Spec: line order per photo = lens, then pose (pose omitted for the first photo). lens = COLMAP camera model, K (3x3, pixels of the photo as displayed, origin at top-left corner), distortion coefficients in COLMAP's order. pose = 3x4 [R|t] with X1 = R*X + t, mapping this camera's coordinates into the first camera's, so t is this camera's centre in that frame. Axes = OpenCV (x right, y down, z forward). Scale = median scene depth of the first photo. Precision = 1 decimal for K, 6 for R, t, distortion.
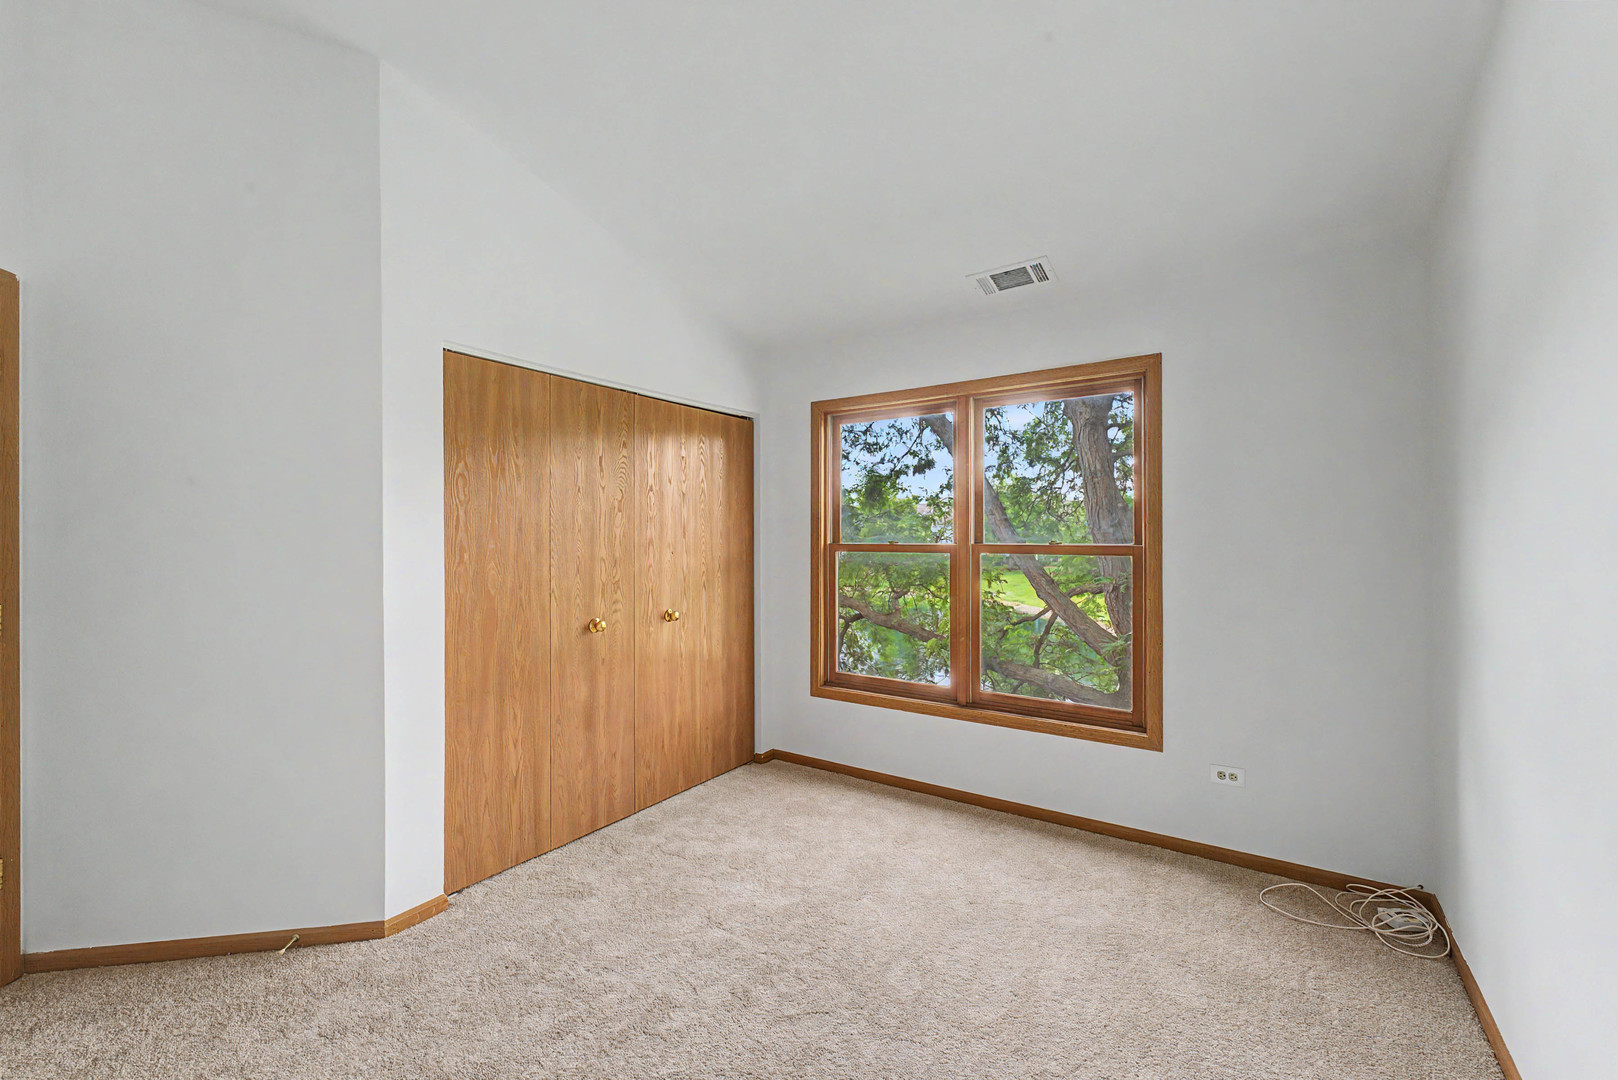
lens RADIAL K [[681.7, 0, 809.0], [0, 681.7, 540.0], [0, 0, 1]] dist [0.000815, -0.000016]
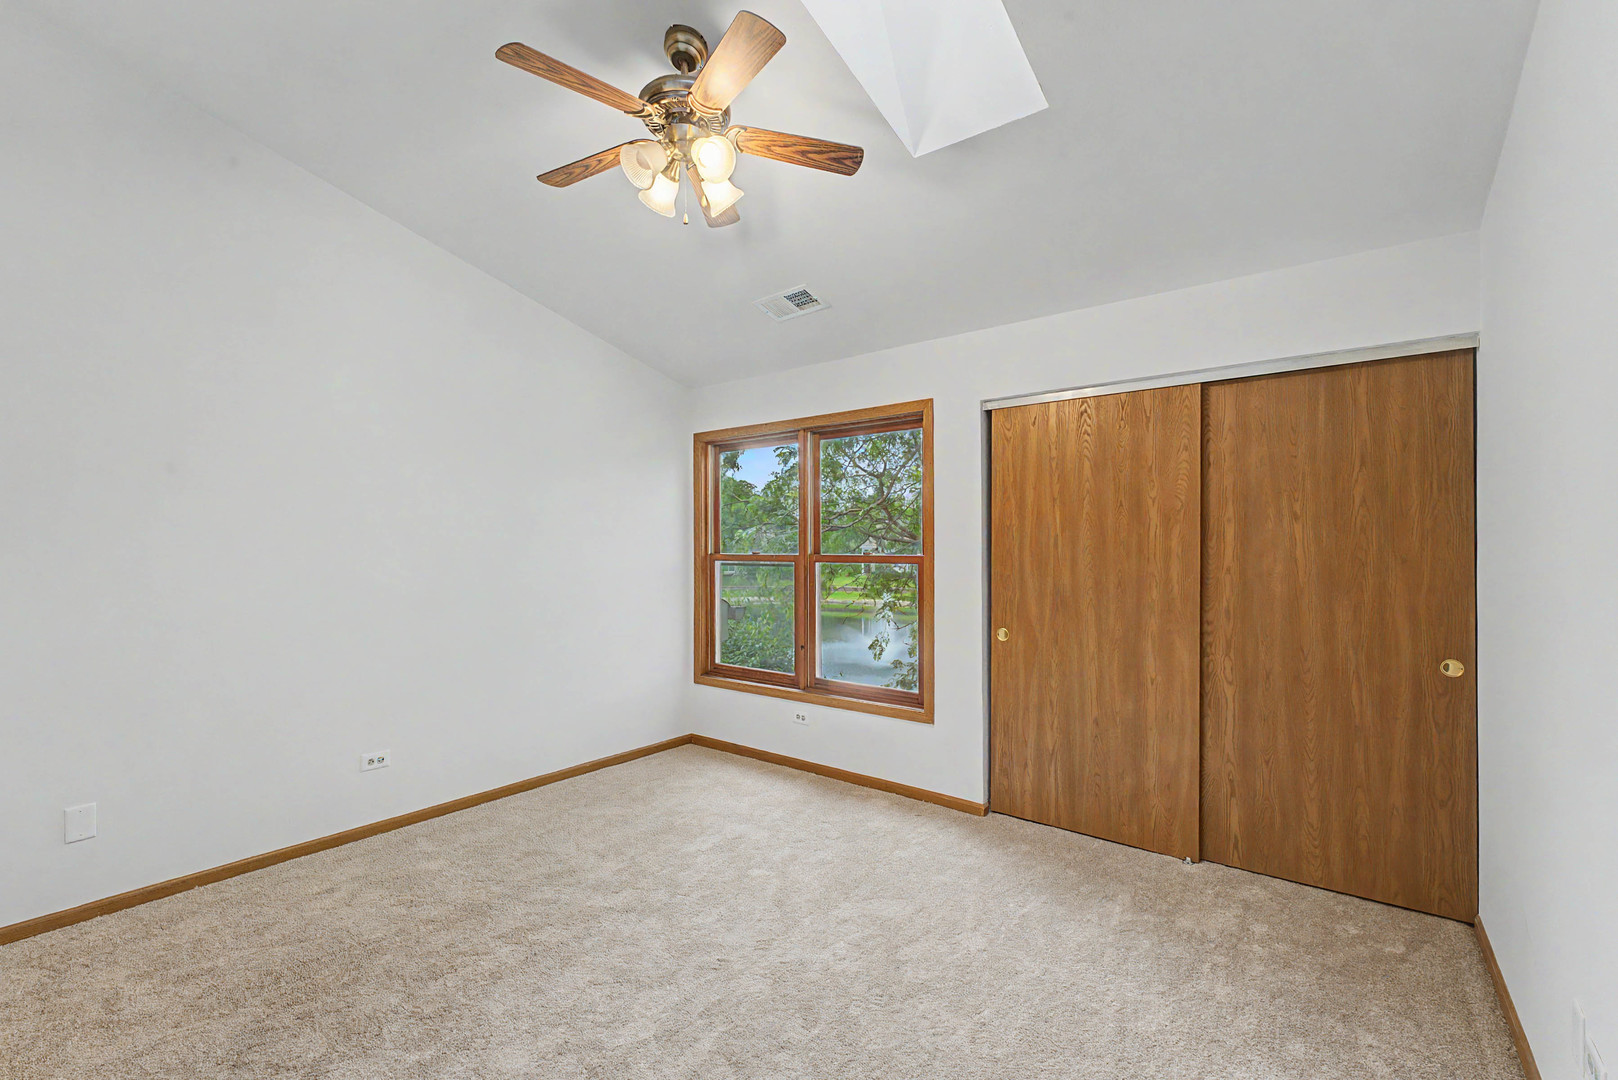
lens RADIAL K [[678.1, 0, 807.9], [0, 678.1, 530.9], [0, 0, 1]] dist [-0.000238, 0.000134]
pose [[0.999063, -0.001728, -0.043250, 0.265818], [0.000443, 0.999558, -0.029717, 0.001209], [0.043282, 0.029670, 0.998622, -0.176978]]
